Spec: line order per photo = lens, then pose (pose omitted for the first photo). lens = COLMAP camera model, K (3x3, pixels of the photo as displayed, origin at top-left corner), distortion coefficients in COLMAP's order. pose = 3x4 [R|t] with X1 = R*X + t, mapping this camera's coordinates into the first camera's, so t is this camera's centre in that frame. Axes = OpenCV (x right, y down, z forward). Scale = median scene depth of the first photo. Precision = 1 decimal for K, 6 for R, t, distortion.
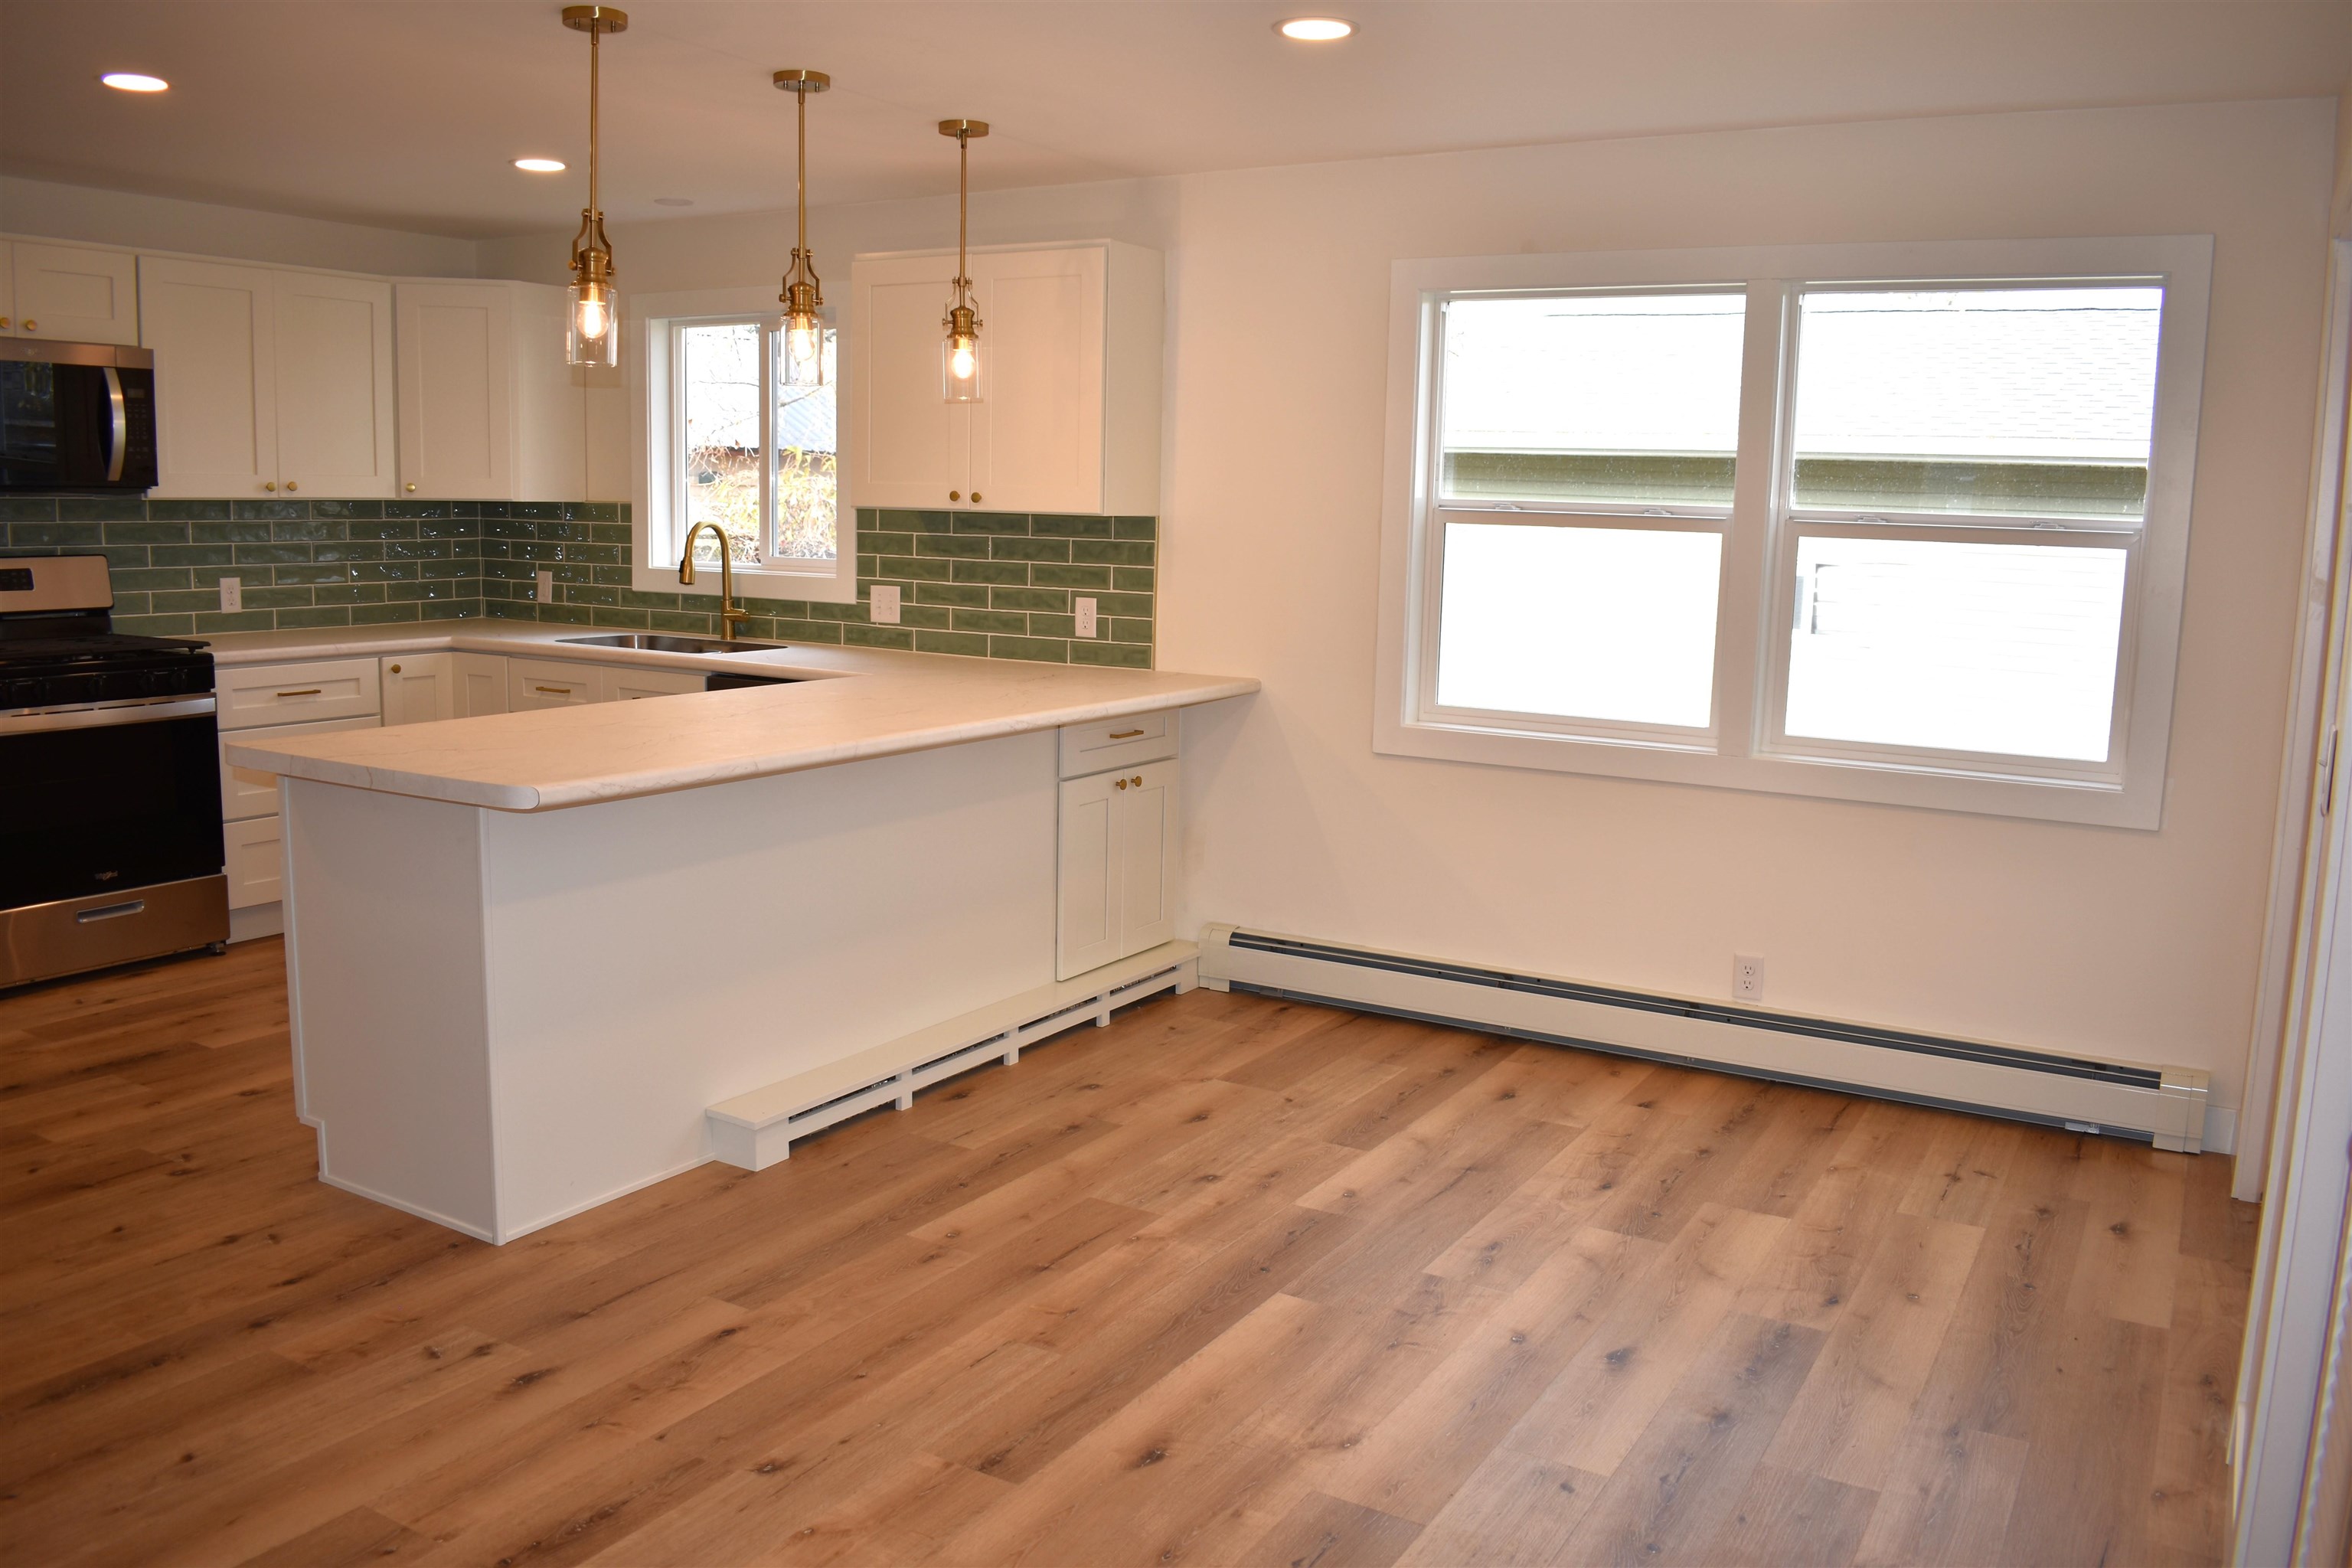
lens RADIAL K [[1839.7, 0, 1169.5], [0, 1839.7, 789.9], [0, 0, 1]] dist [-0.096689, 0.018330]
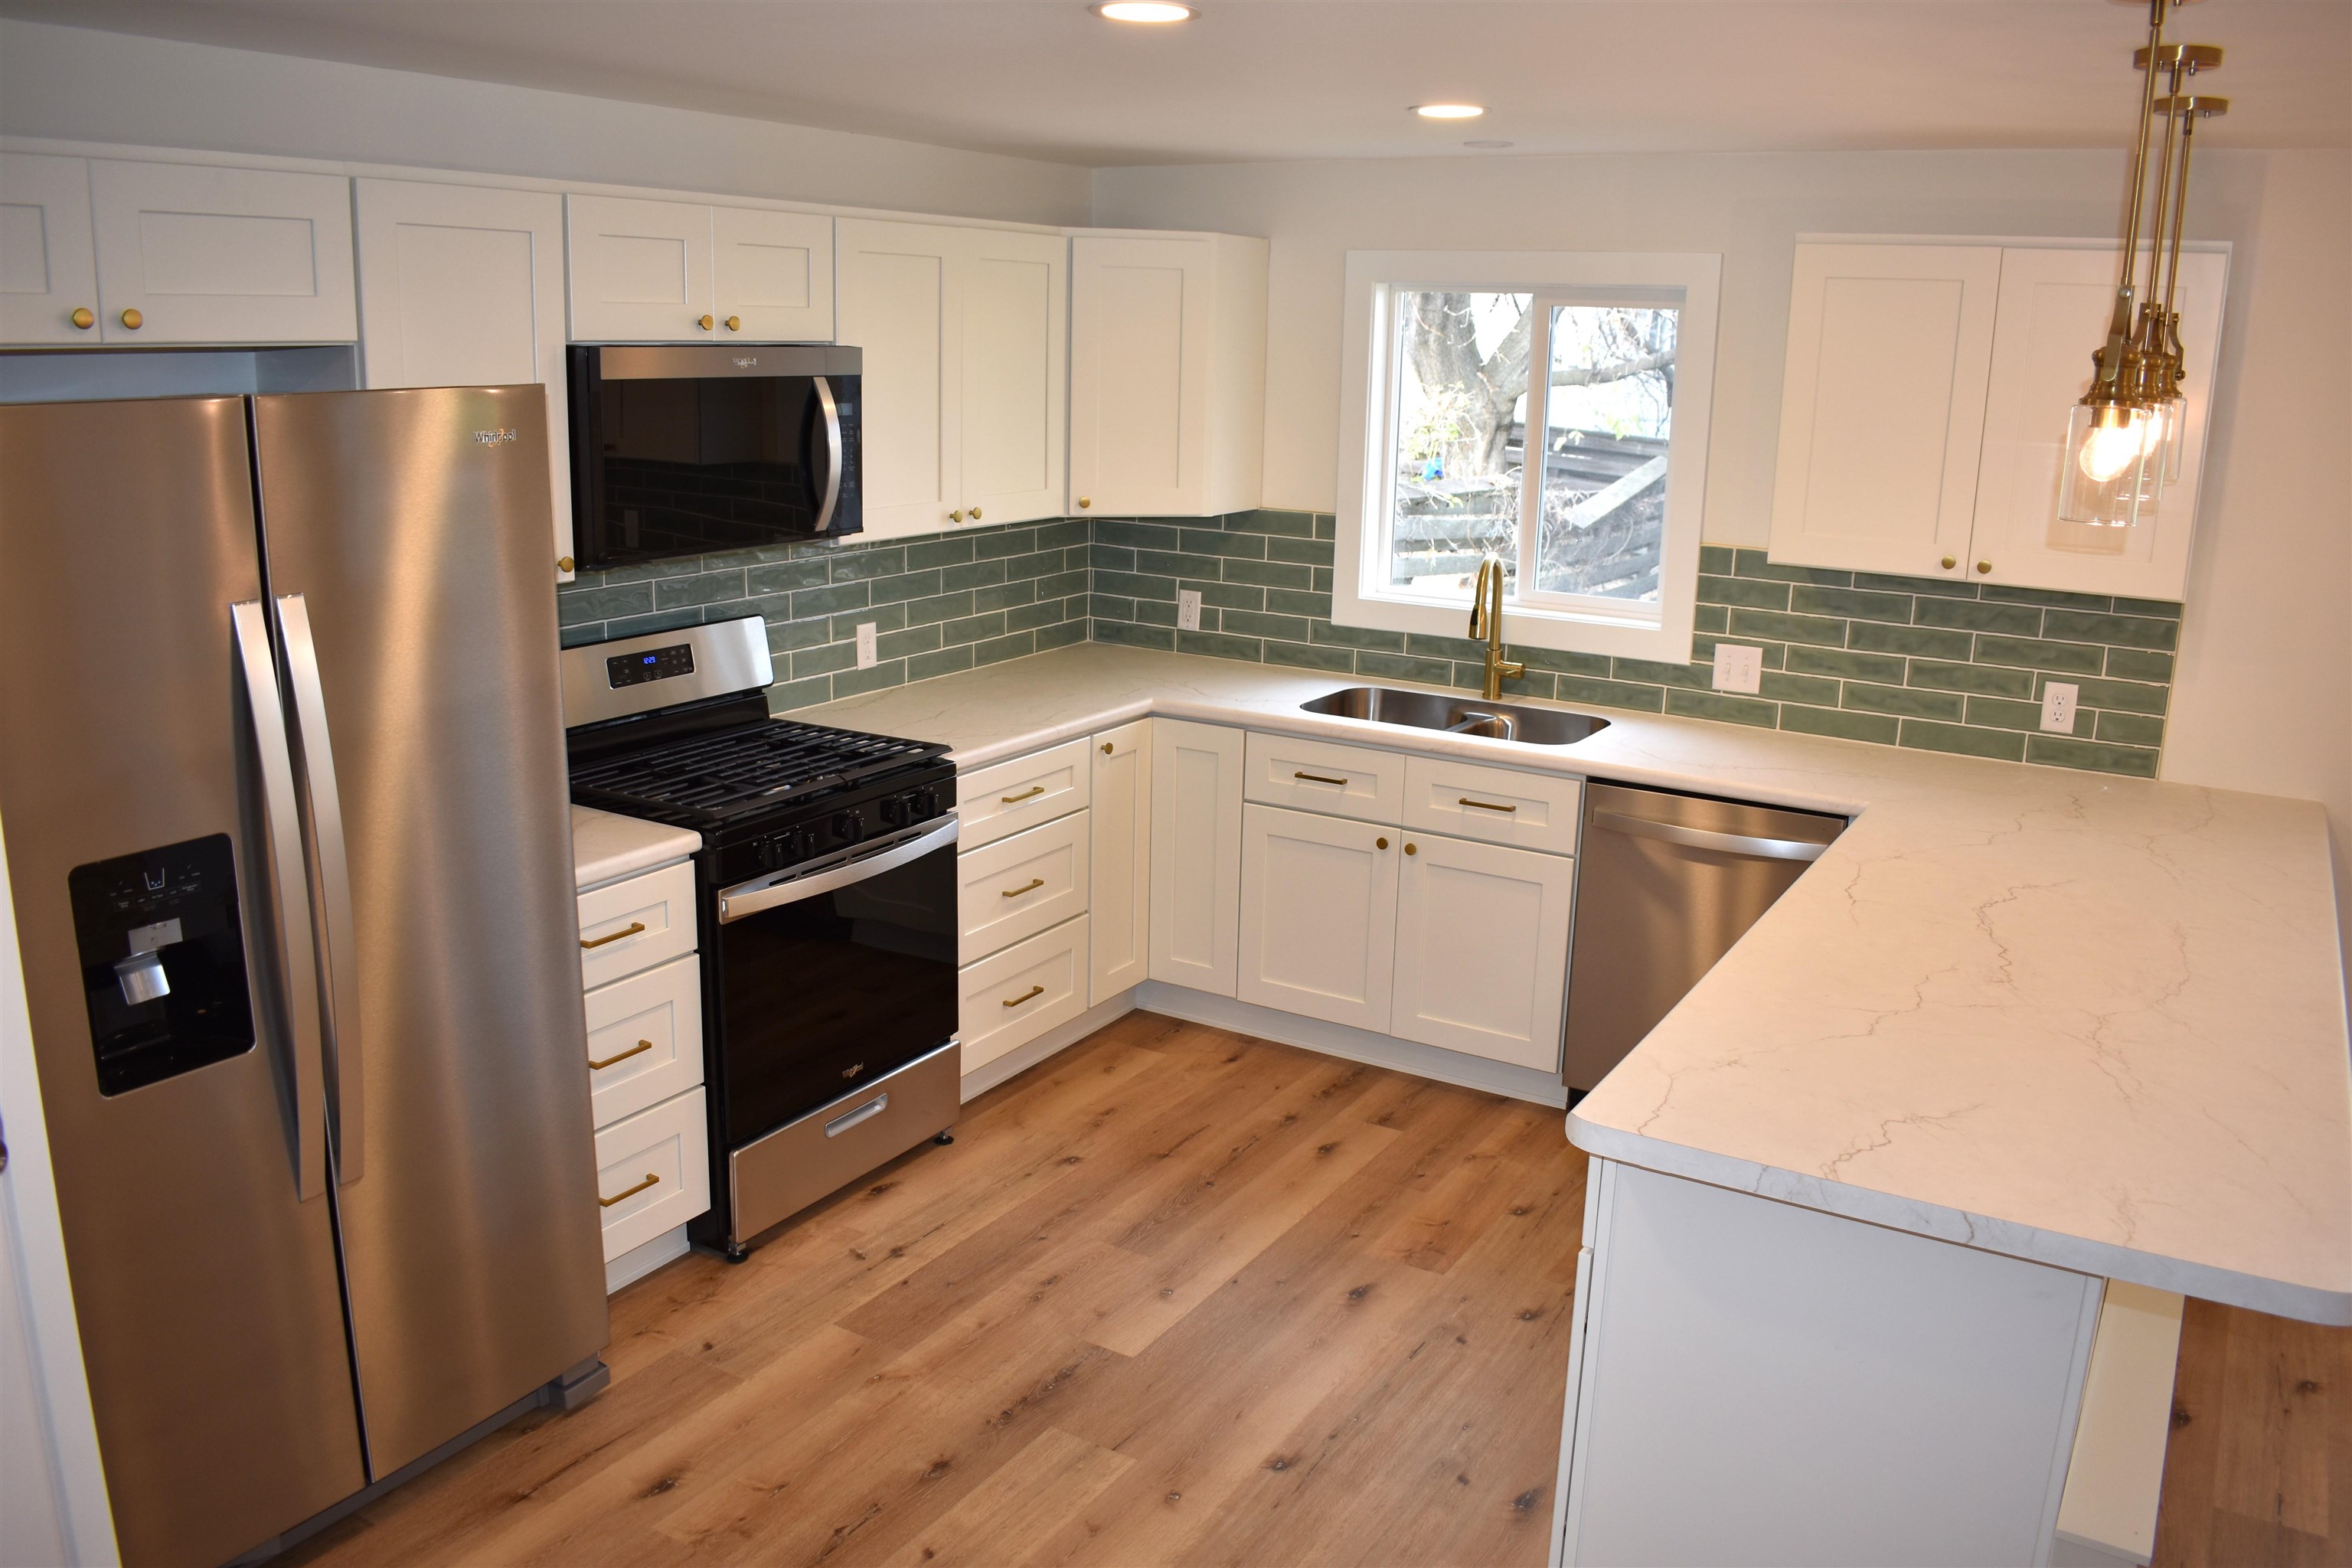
lens RADIAL K [[1839.7, 0, 1182.6], [0, 1839.7, 789.6], [0, 0, 1]] dist [-0.096689, 0.018330]
pose [[0.999991, -0.000140, -0.004143, -0.476287], [0.000502, 0.996163, 0.087518, -0.143776], [0.004115, -0.087520, 0.996154, 0.253293]]
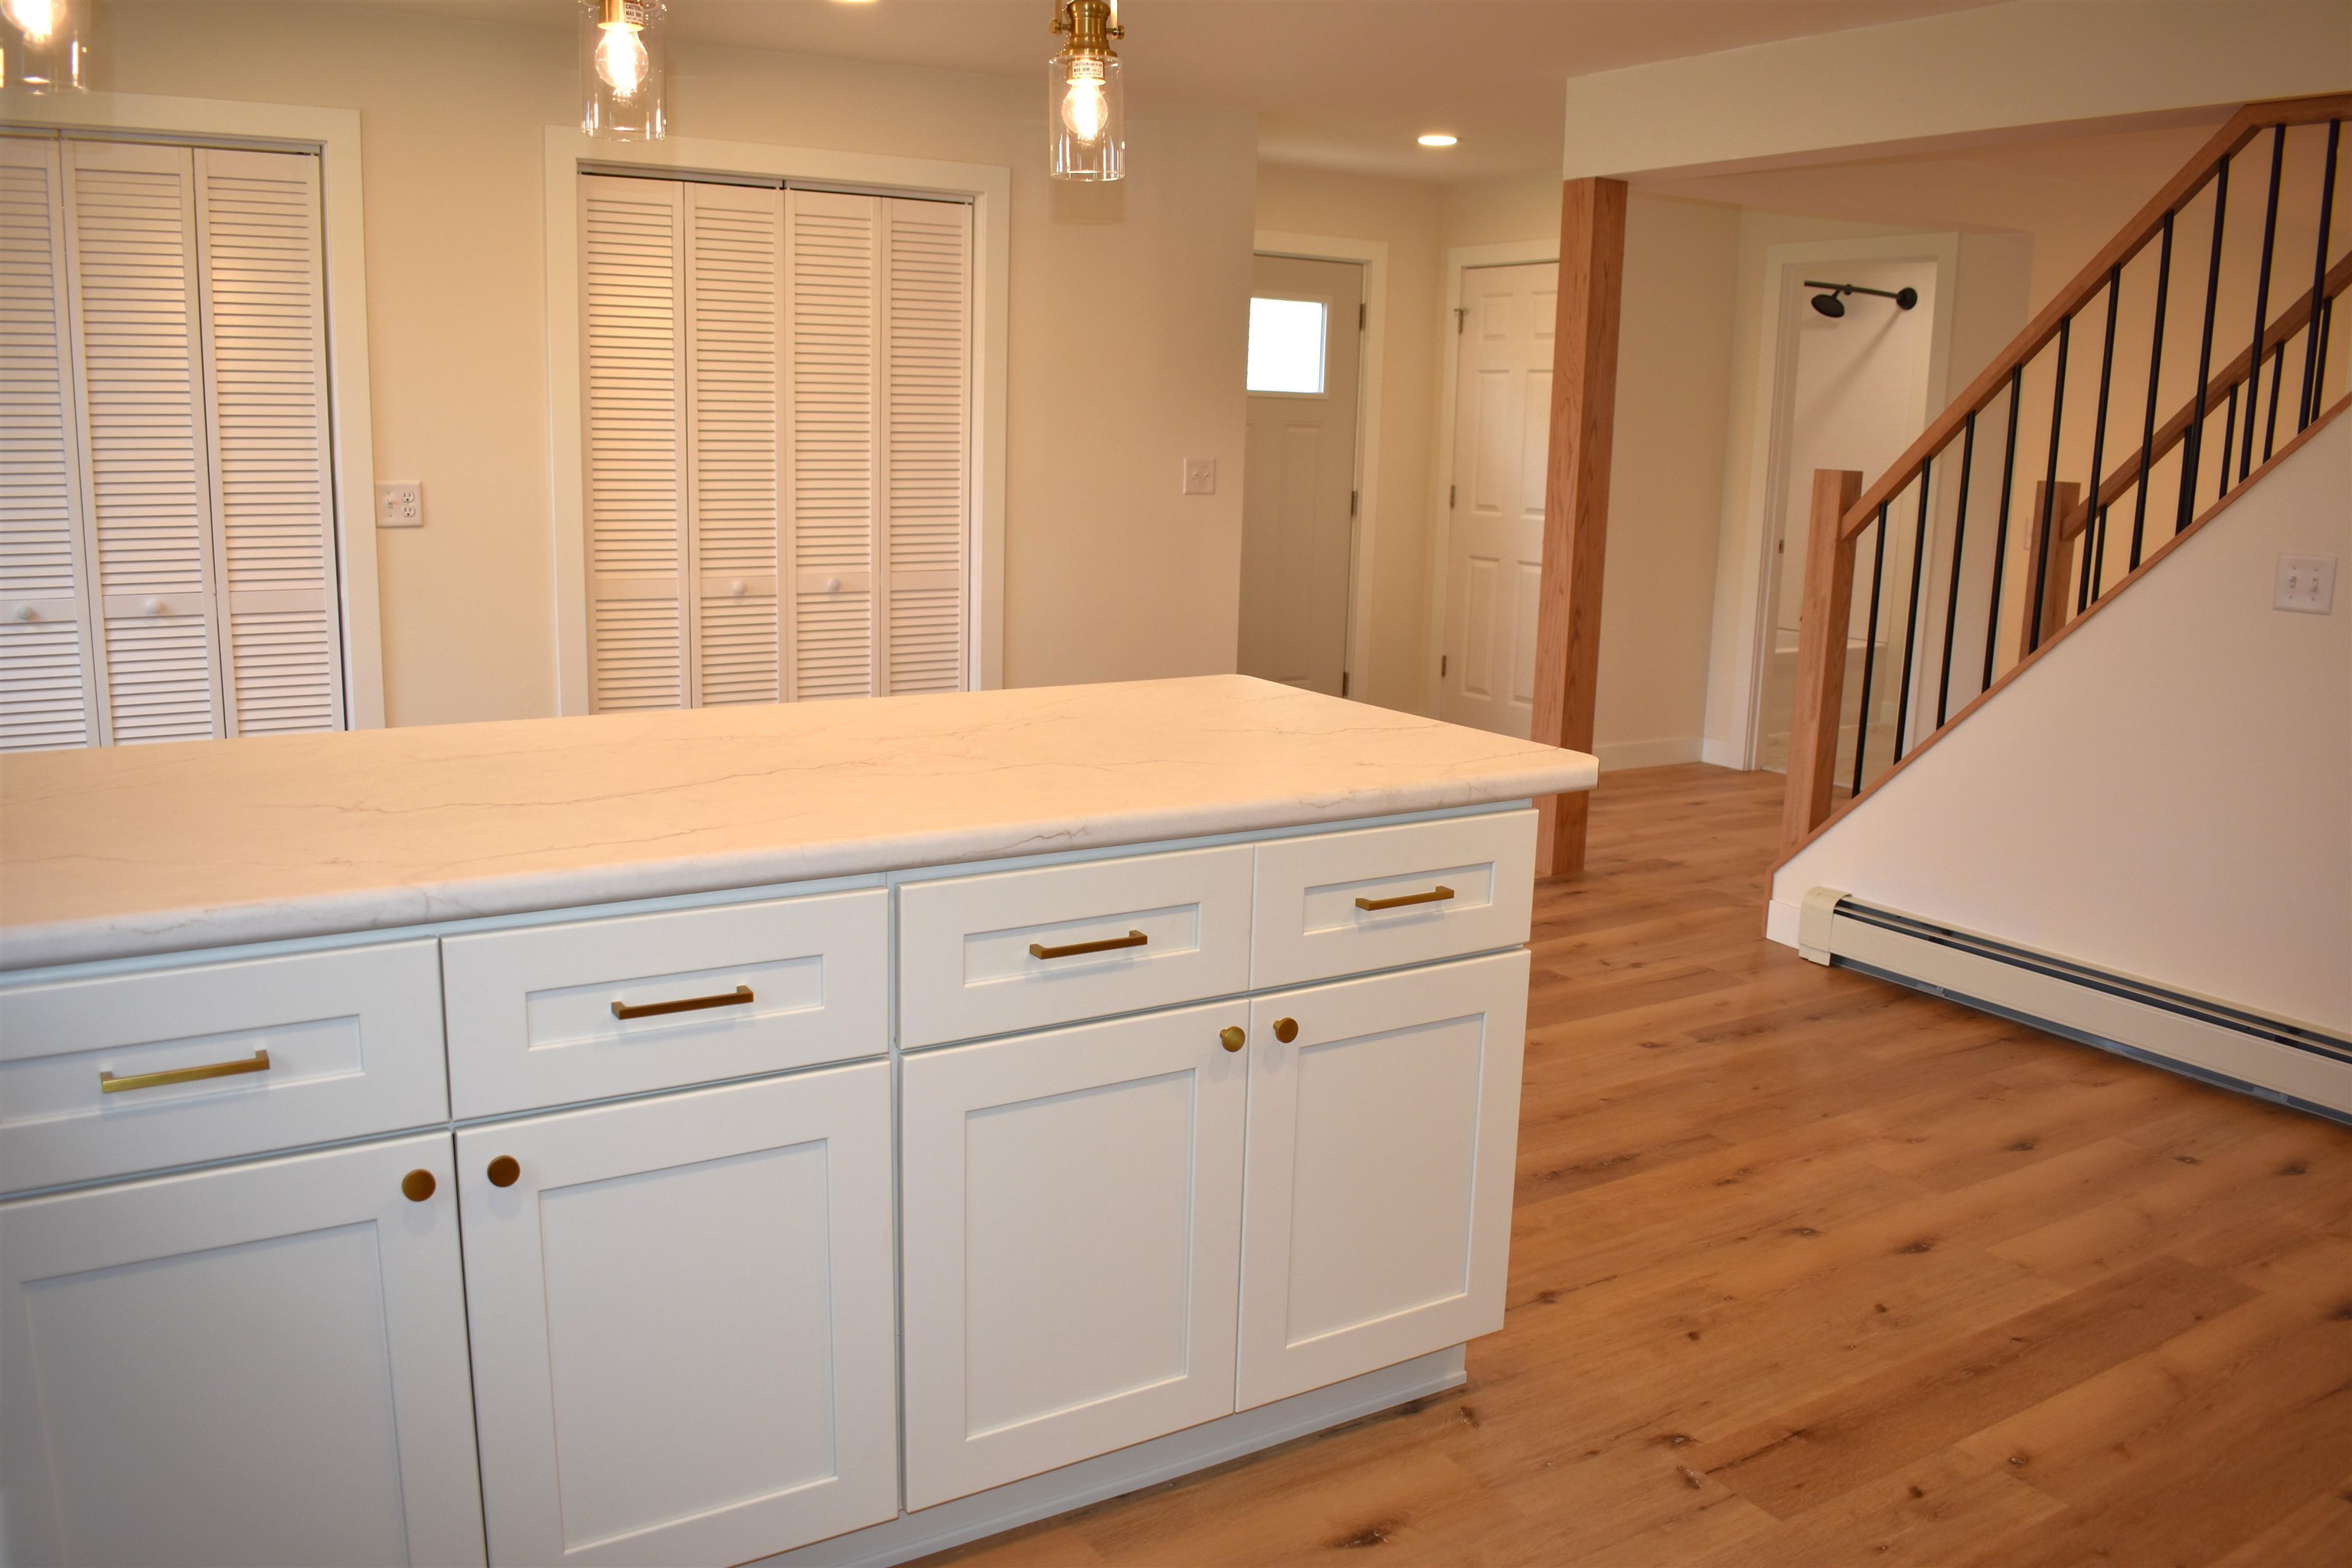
lens RADIAL K [[1839.7, 0, 1182.0], [0, 1839.7, 804.0], [0, 0, 1]] dist [-0.096689, 0.018330]
pose [[-0.889930, -0.136459, 0.435206, -0.494852], [0.023909, 0.938925, 0.343290, -0.180774], [-0.455471, 0.315909, -0.832315, 1.187276]]
